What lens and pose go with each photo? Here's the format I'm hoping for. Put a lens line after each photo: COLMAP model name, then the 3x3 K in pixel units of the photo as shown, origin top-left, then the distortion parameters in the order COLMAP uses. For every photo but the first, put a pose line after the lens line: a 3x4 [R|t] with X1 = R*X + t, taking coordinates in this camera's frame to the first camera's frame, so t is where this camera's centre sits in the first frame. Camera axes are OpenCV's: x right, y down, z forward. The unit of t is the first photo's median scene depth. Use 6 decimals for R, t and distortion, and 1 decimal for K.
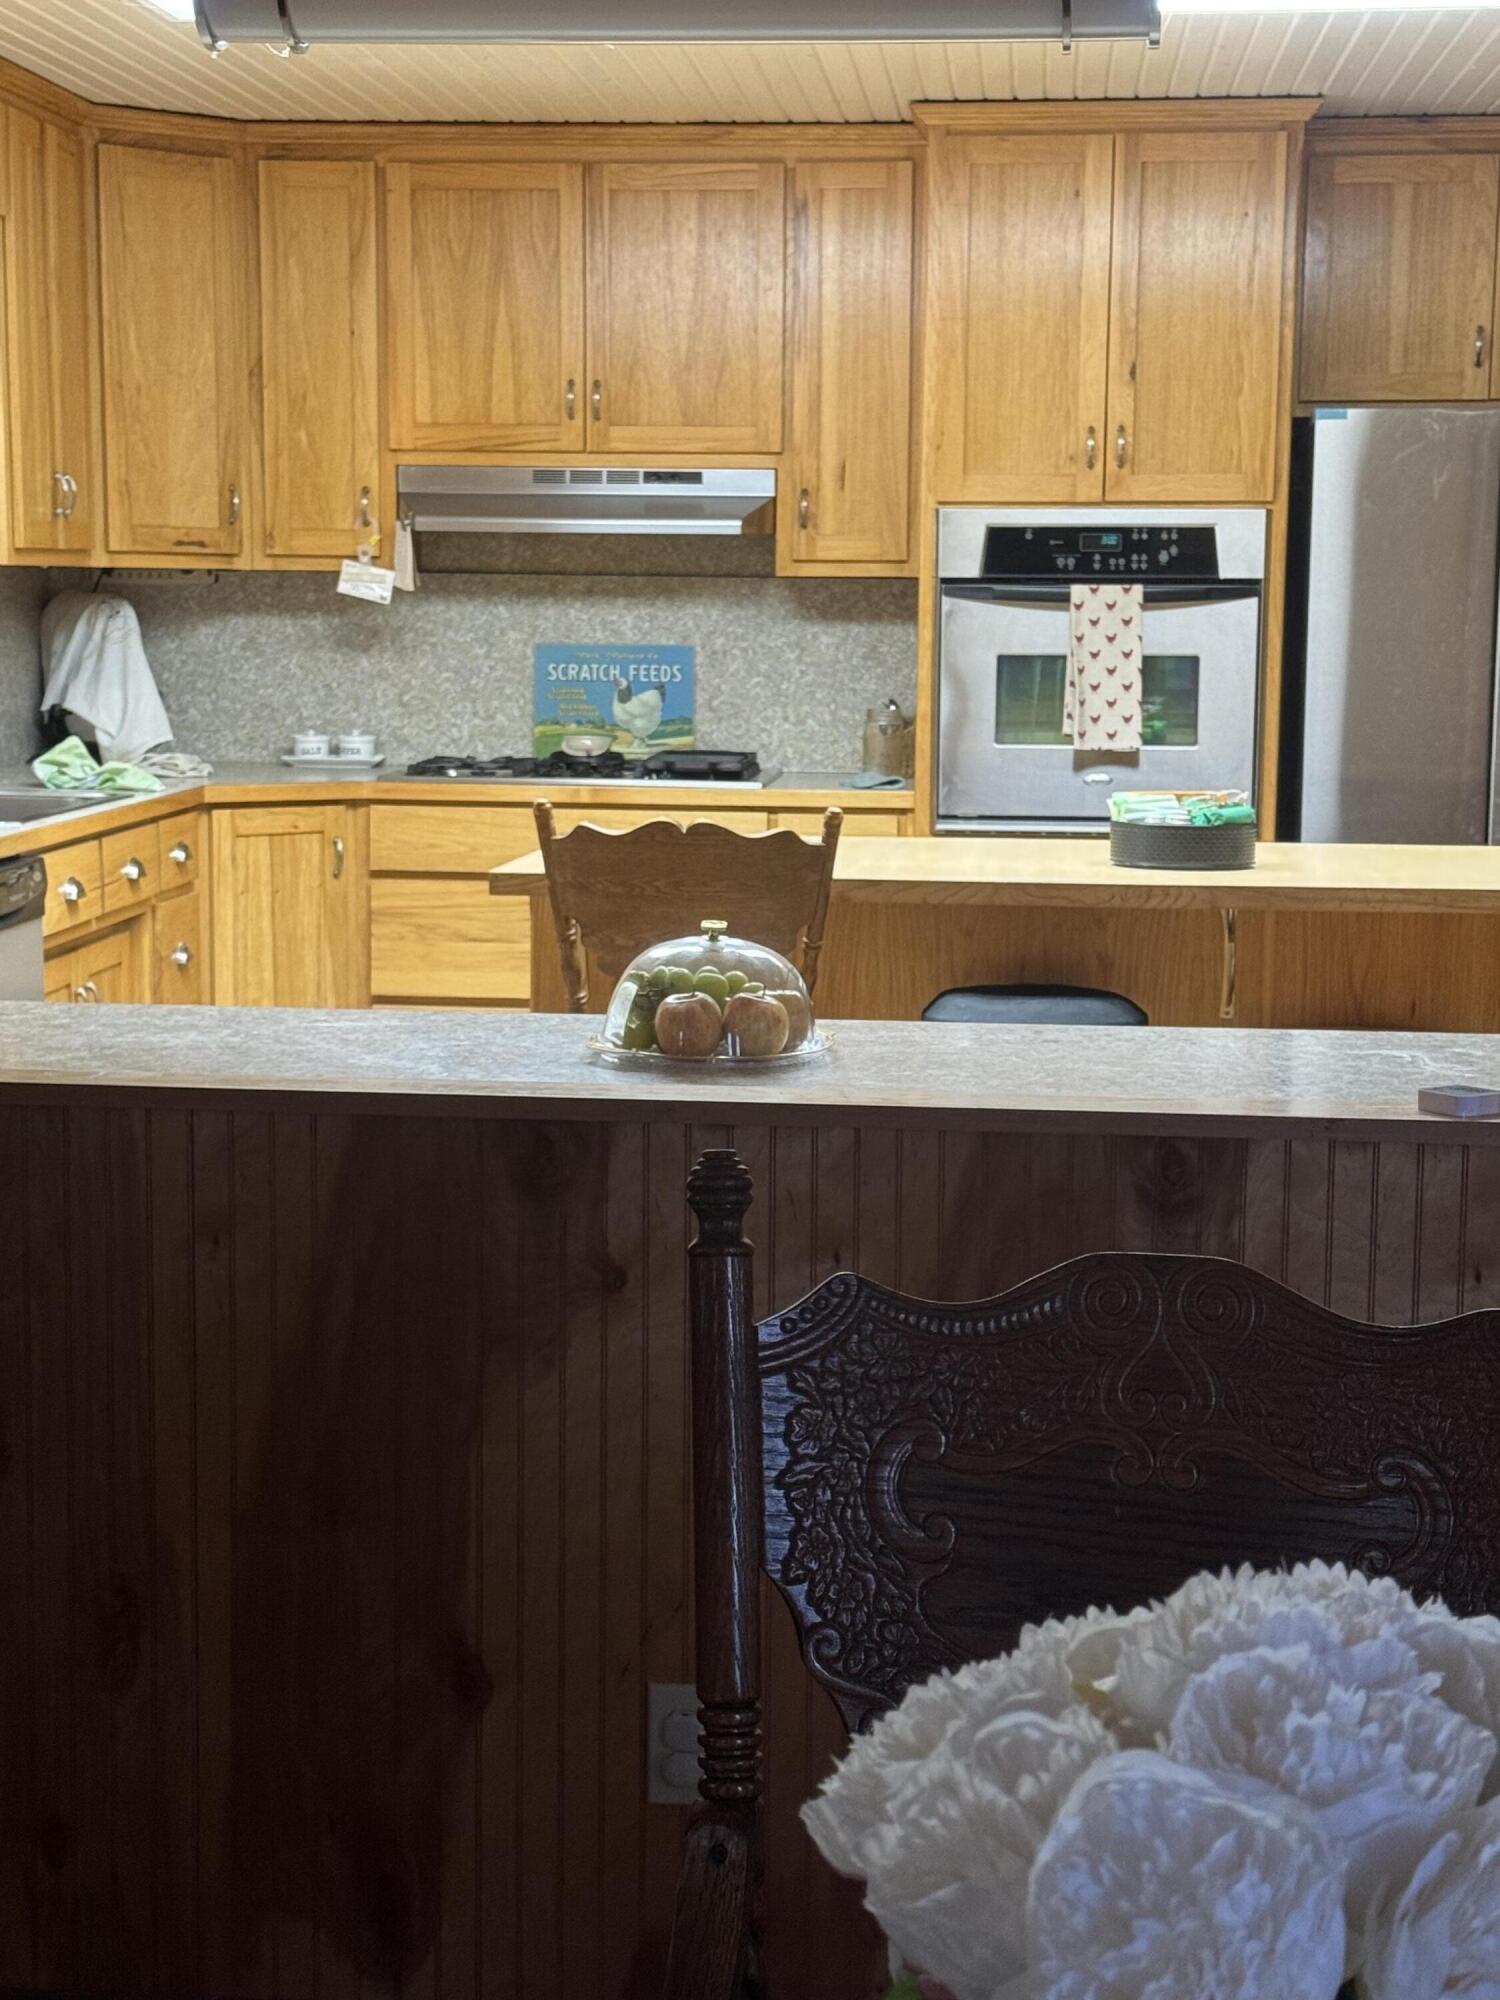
lens RADIAL K [[3229.5, 0, 750.2], [0, 3229.5, 999.3], [0, 0, 1]] dist [0.158196, 0.000000]
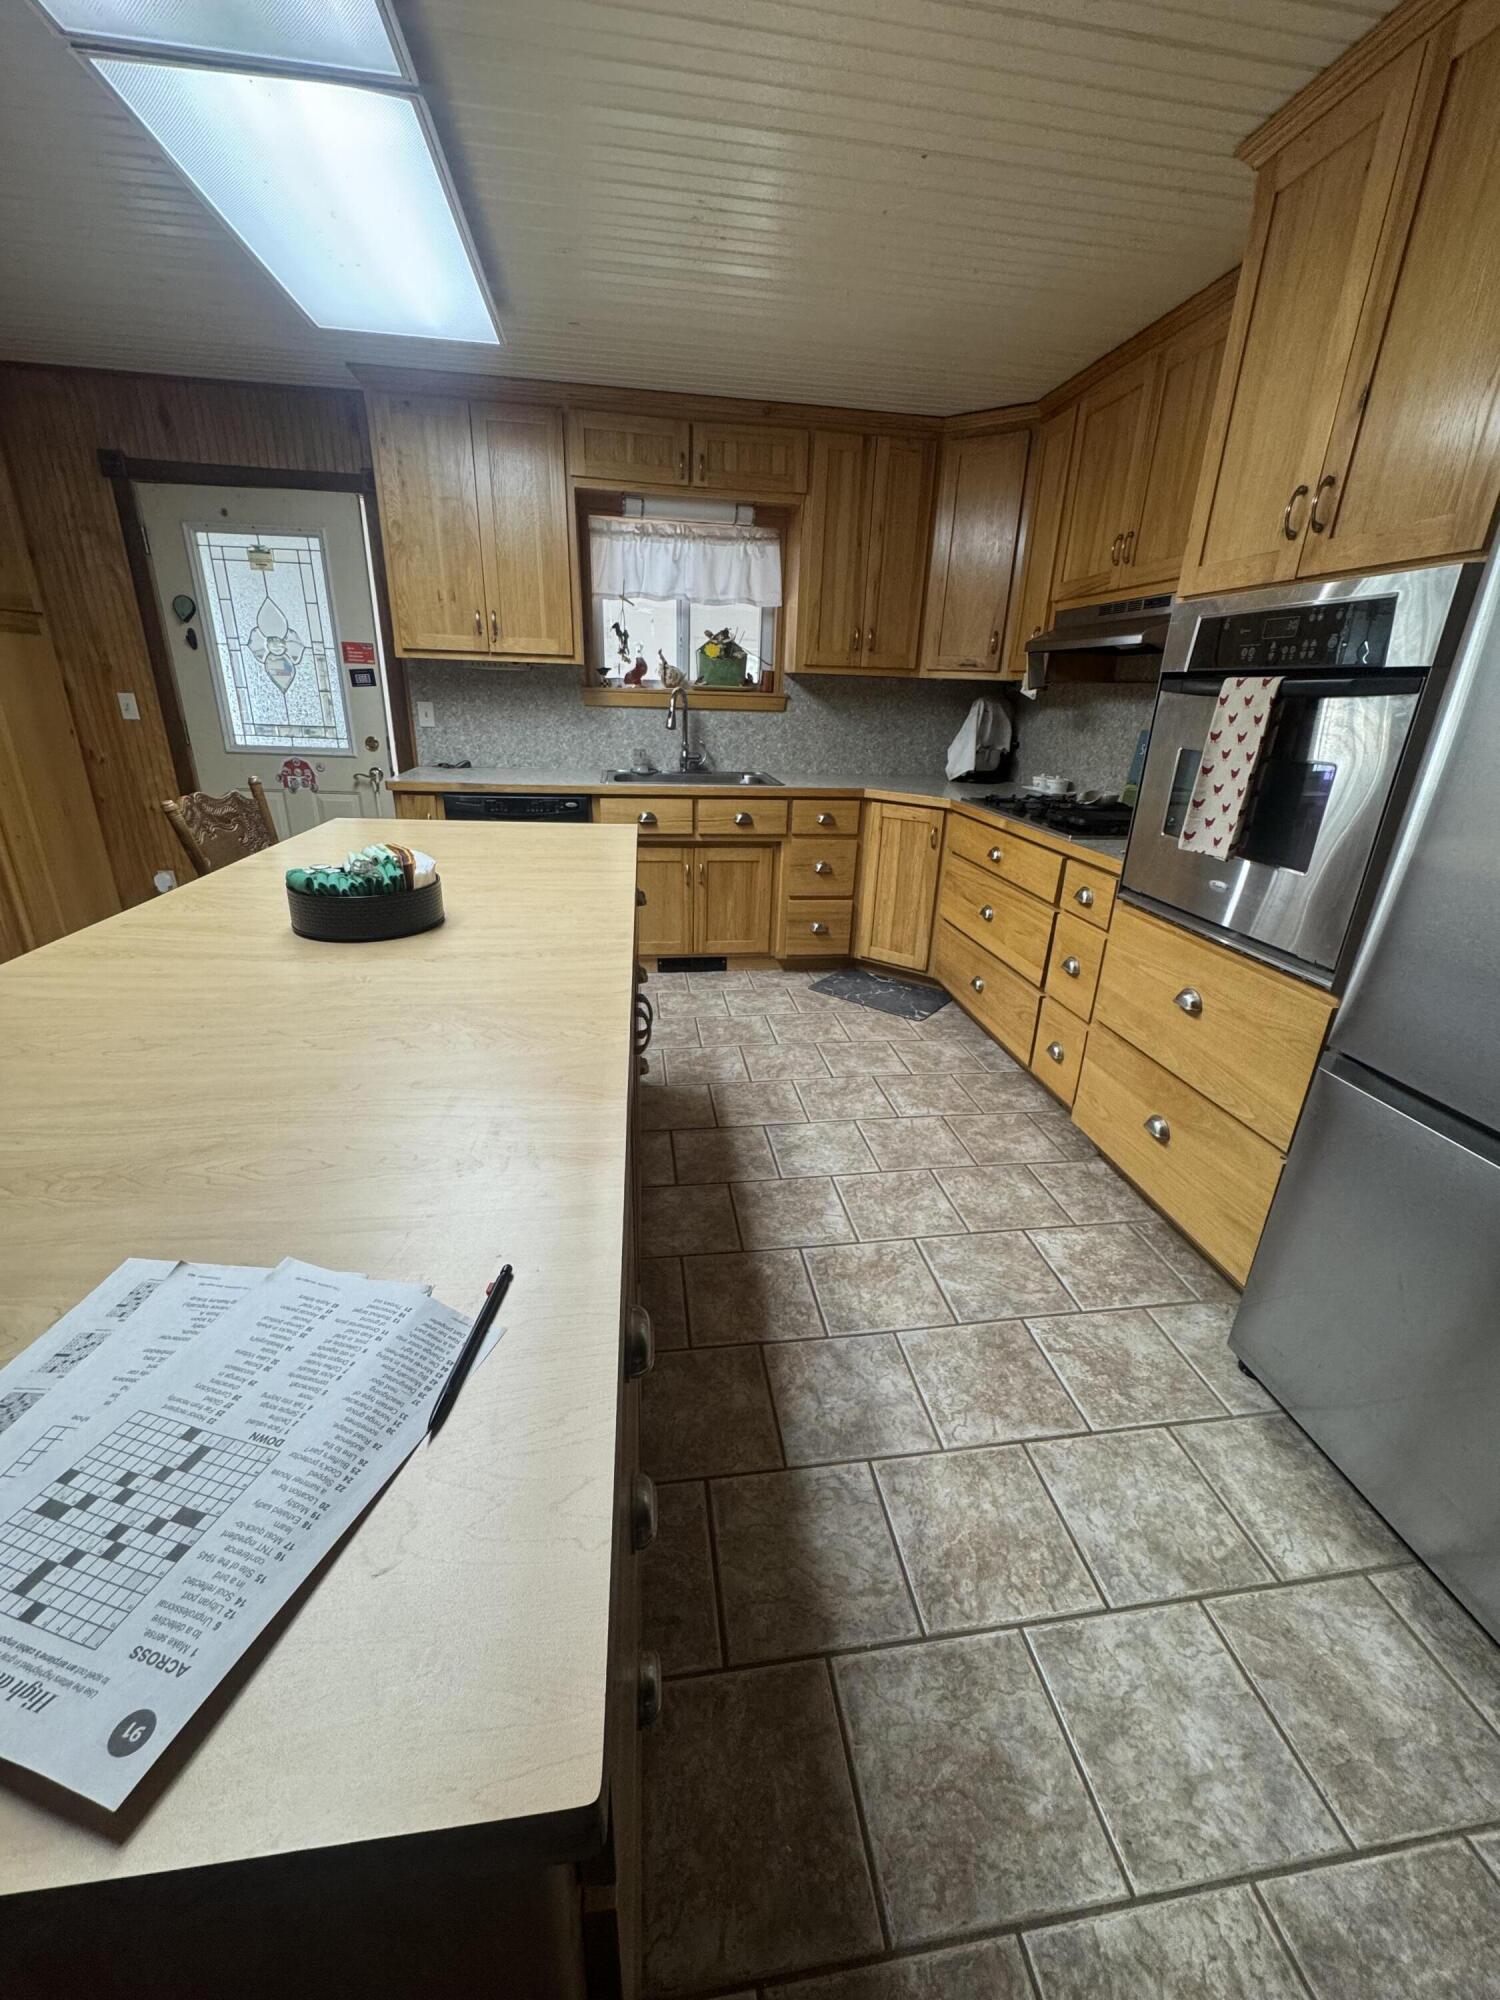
lens RADIAL K [[803.6, 0, 751.5], [0, 803.6, 994.2], [0, 0, 1]] dist [0.000271, -0.000423]
pose [[0.219691, 0.346714, -0.911880, 0.315258], [-0.158455, 0.934985, 0.317323, -0.093054], [0.962615, 0.074779, 0.260346, 0.807293]]
